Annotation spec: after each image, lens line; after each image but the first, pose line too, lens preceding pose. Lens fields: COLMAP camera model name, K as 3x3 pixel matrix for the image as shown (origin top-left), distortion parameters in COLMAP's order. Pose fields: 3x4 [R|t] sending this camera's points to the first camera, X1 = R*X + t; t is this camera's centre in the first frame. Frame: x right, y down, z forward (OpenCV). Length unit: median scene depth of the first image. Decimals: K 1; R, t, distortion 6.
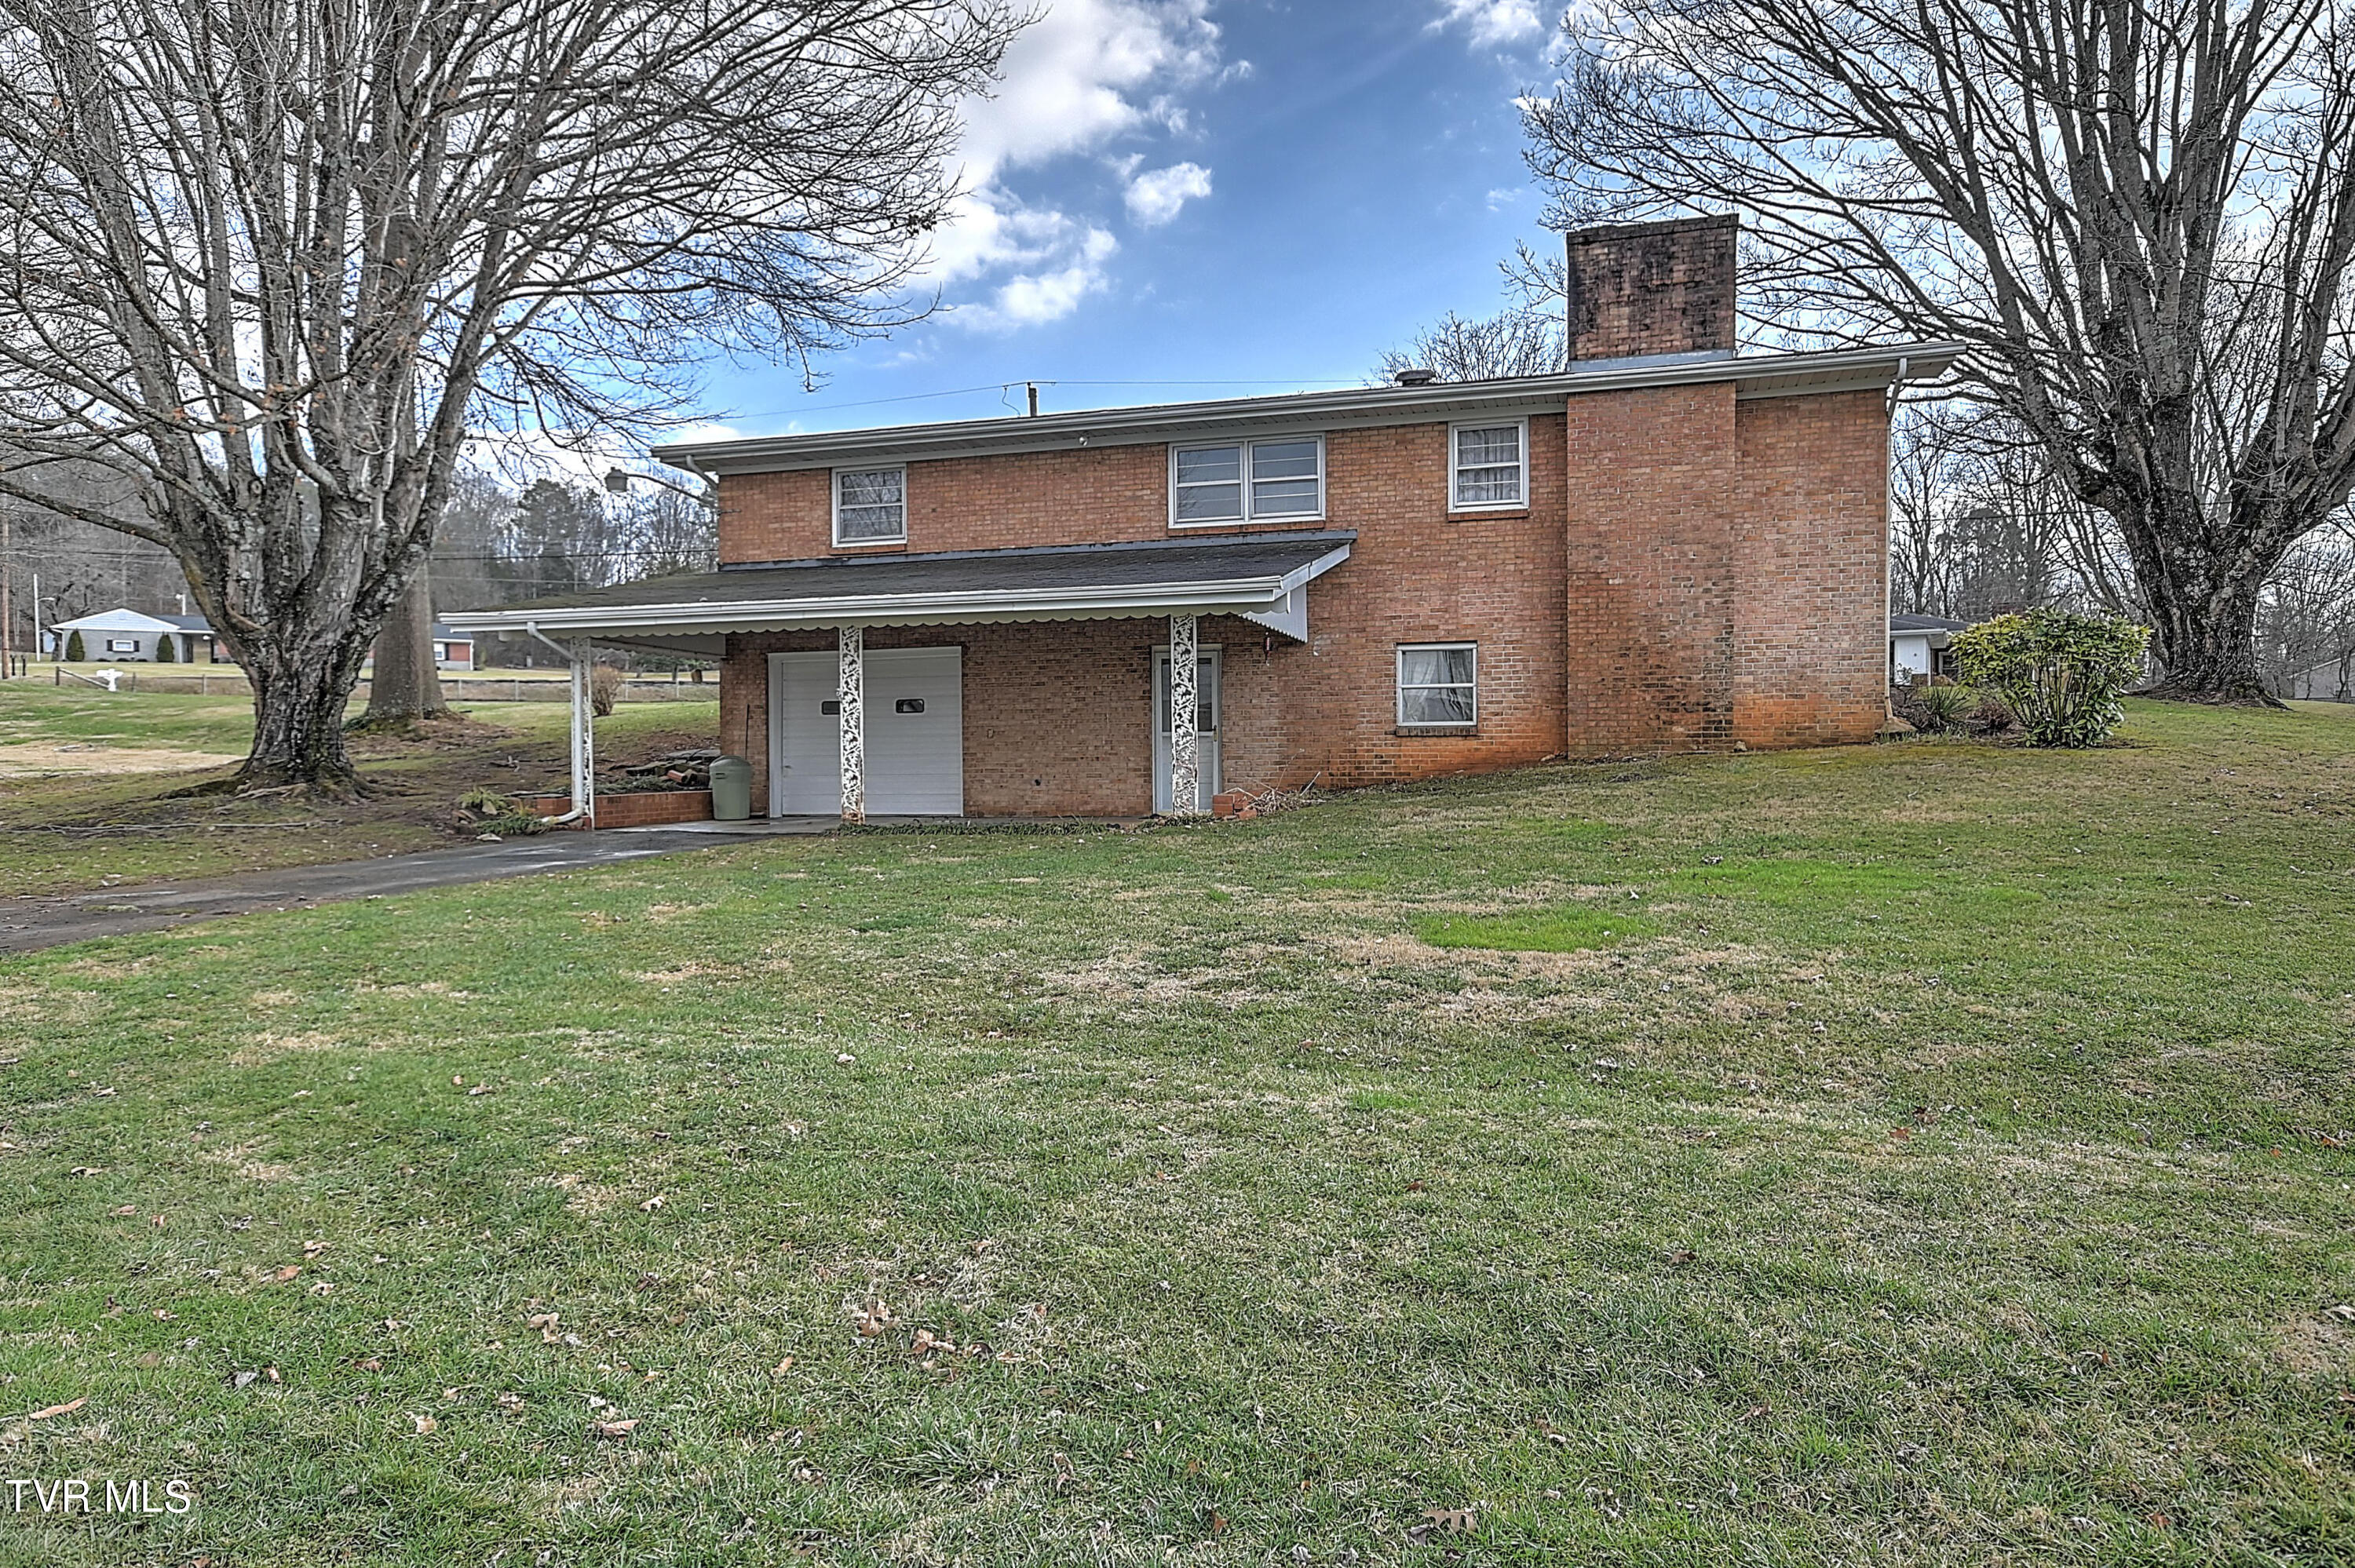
lens RADIAL K [[1452.6, 0, 1167.8], [0, 1452.6, 784.9], [0, 0, 1]] dist [0.023092, 0.000598]
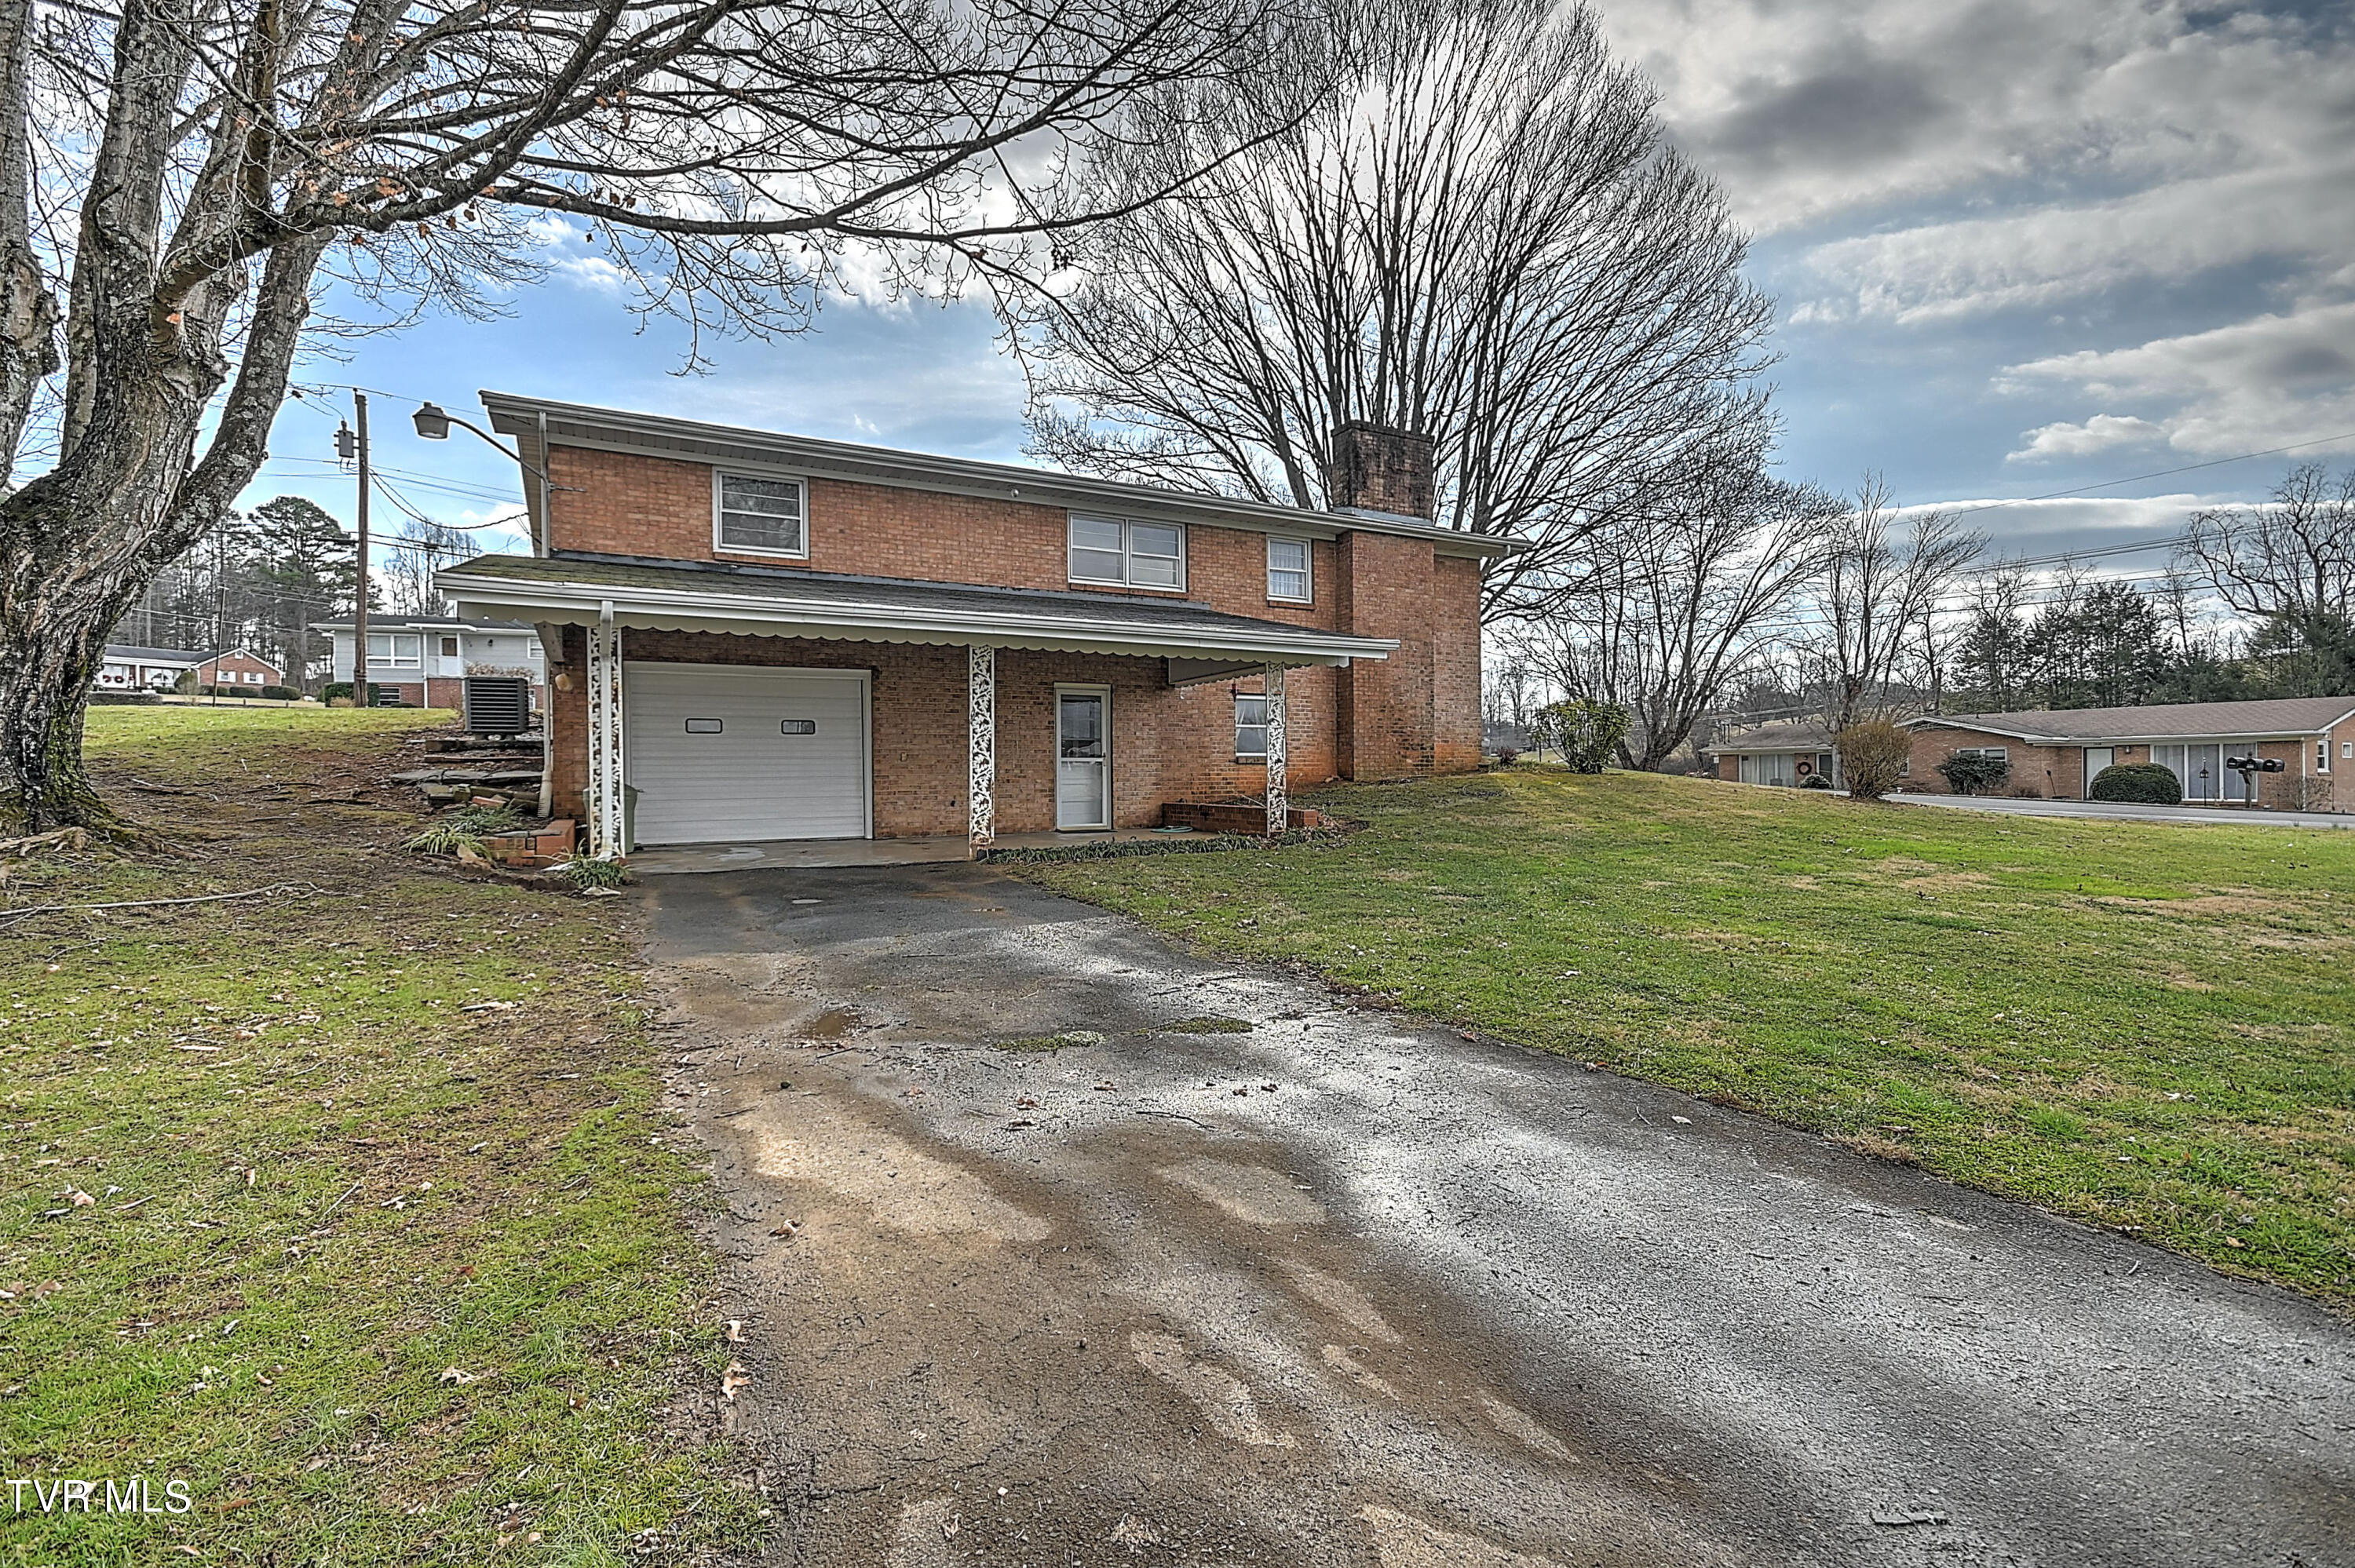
lens RADIAL K [[1030.4, 0, 1167.0], [0, 1030.4, 784.4], [0, 0, 1]] dist [0.018913, -0.010374]
pose [[0.707584, -0.005001, 0.706612, -0.558535], [0.013768, 0.999883, -0.006709, -0.009114], [-0.706495, 0.014476, 0.707570, 0.386251]]
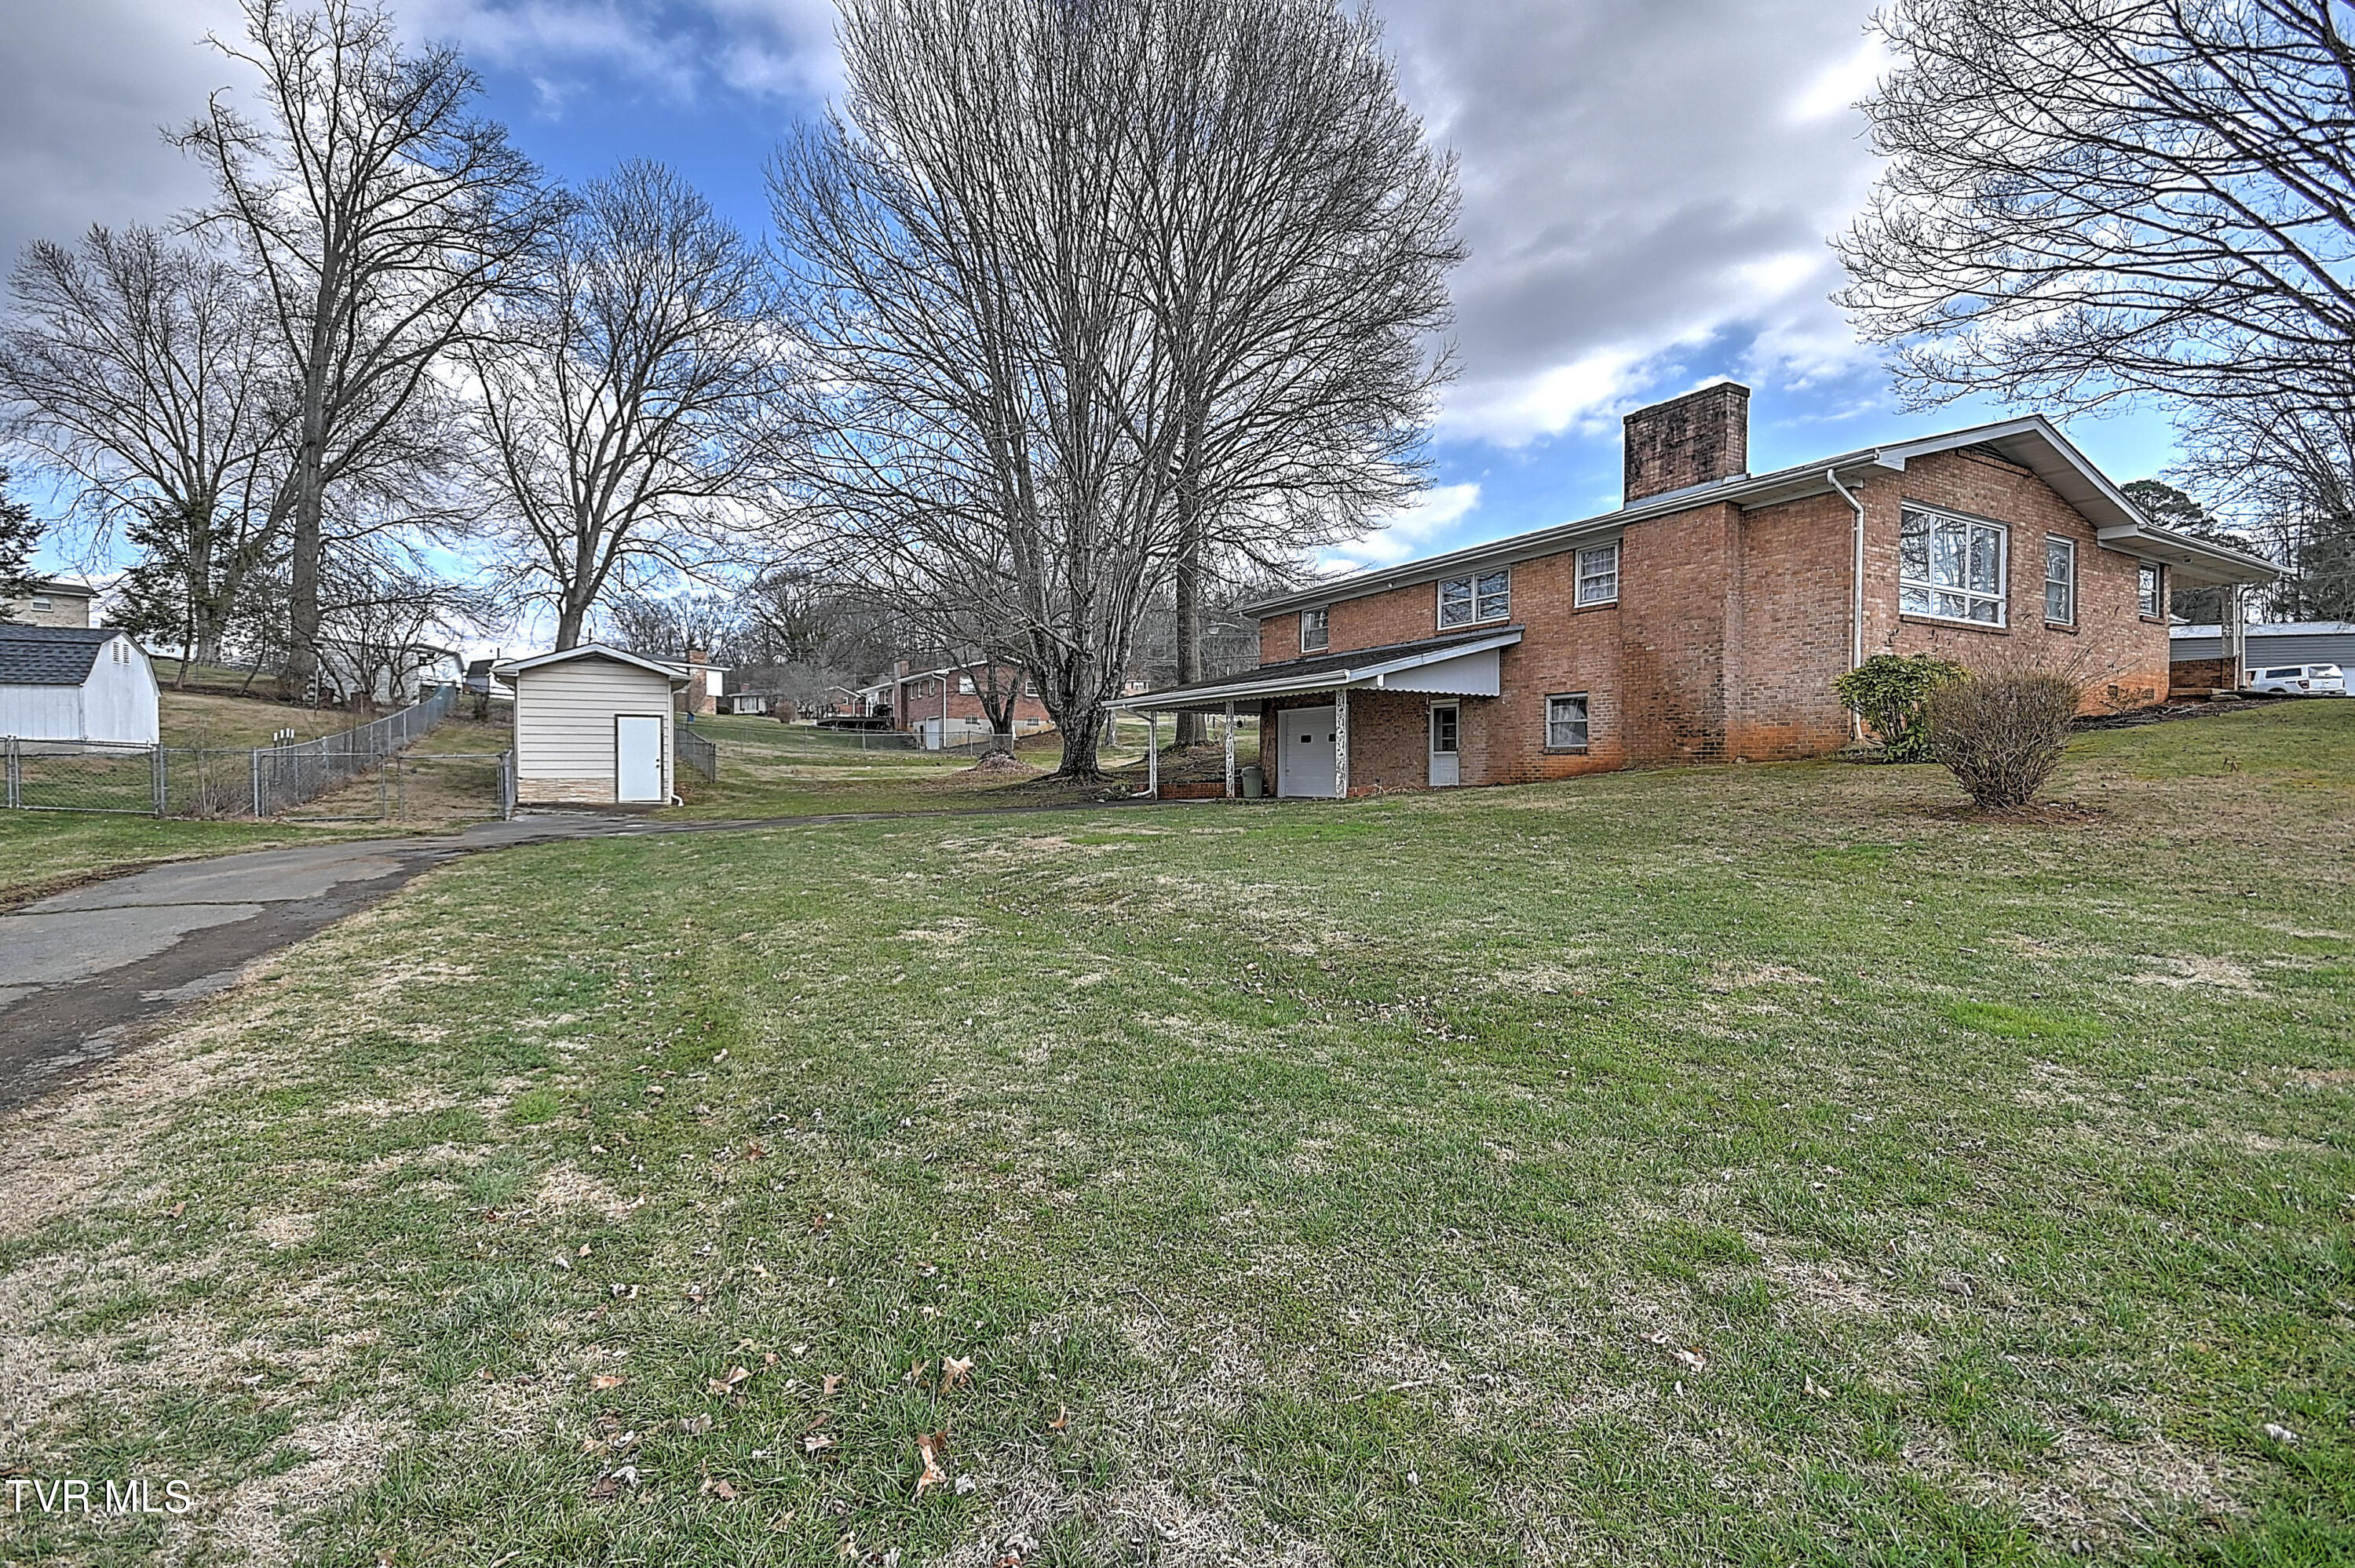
lens RADIAL K [[1030.4, 0, 1167.0], [0, 1030.4, 784.4], [0, 0, 1]] dist [0.018913, -0.010374]
pose [[0.722037, 0.016397, -0.691660, 0.642150], [-0.015910, 0.999848, 0.007095, -0.002092], [0.691672, 0.005882, 0.722188, -0.082893]]
